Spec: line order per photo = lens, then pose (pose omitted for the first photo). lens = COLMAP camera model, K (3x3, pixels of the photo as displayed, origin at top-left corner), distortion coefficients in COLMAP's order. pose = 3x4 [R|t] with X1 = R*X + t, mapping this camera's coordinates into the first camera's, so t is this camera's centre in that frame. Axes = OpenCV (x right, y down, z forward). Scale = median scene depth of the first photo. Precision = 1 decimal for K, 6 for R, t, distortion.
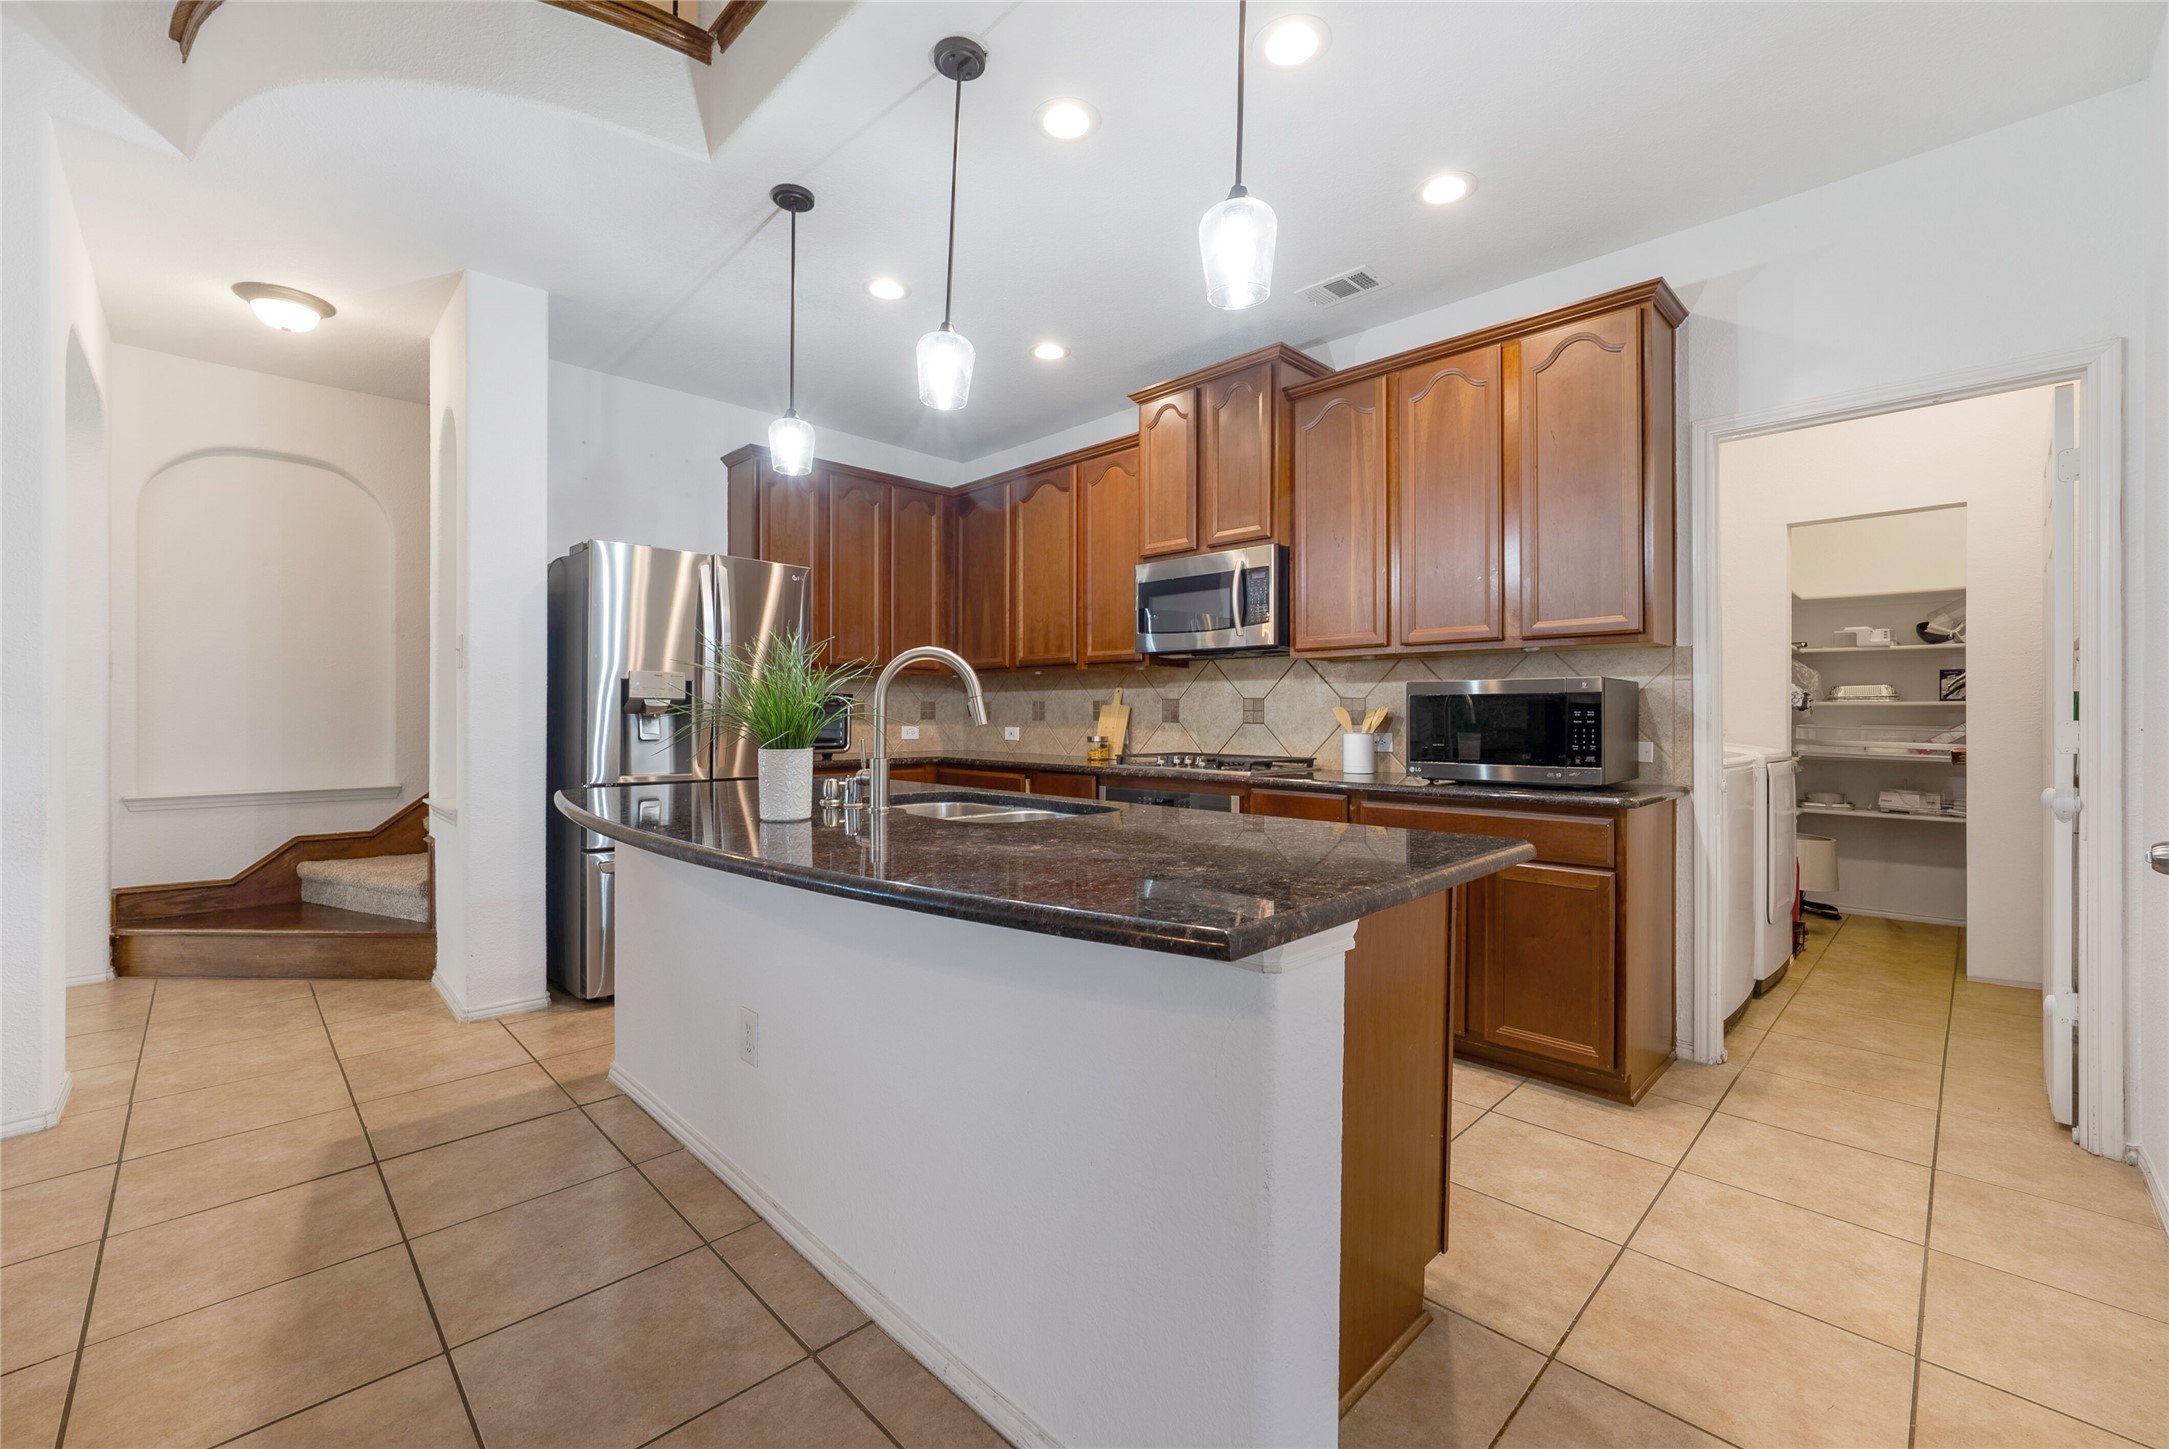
lens RADIAL K [[903.0, 0, 1087.7], [0, 903.0, 713.0], [0, 0, 1]] dist [-0.016542, -0.000012]
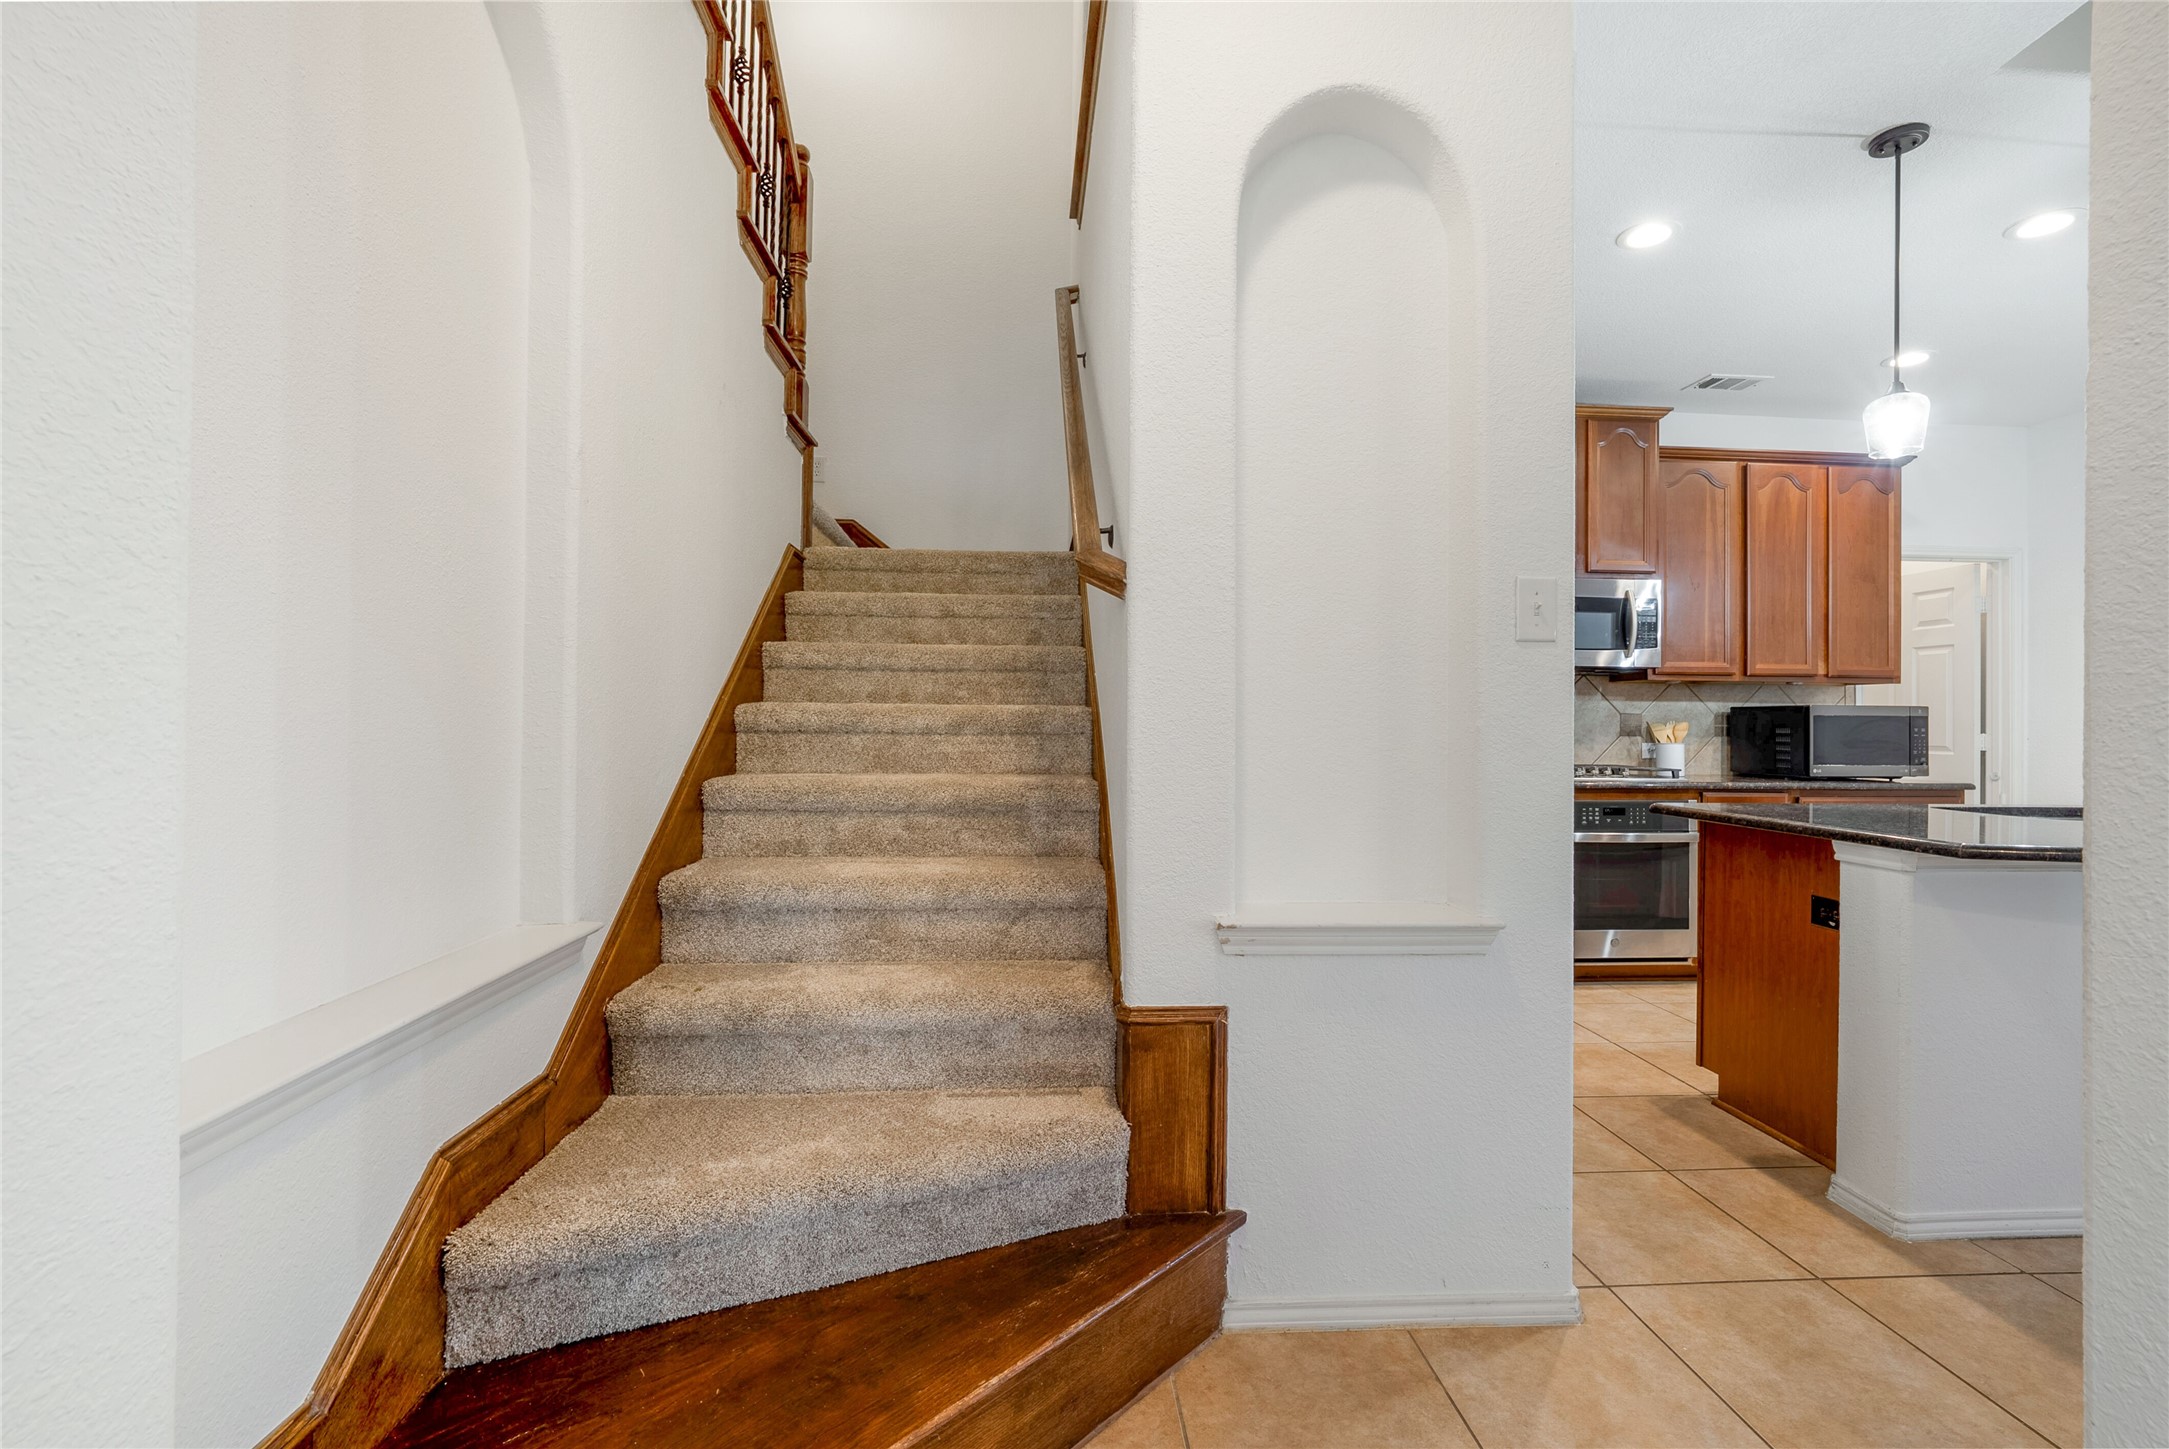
lens RADIAL K [[934.2, 0, 1092.0], [0, 934.2, 714.9], [0, 0, 1]] dist [-0.001976, 0.000096]
pose [[0.651067, 0.007860, 0.758979, -1.042748], [-0.010286, 0.999946, -0.001532, -0.005456], [-0.758950, -0.006809, 0.651113, 0.686781]]
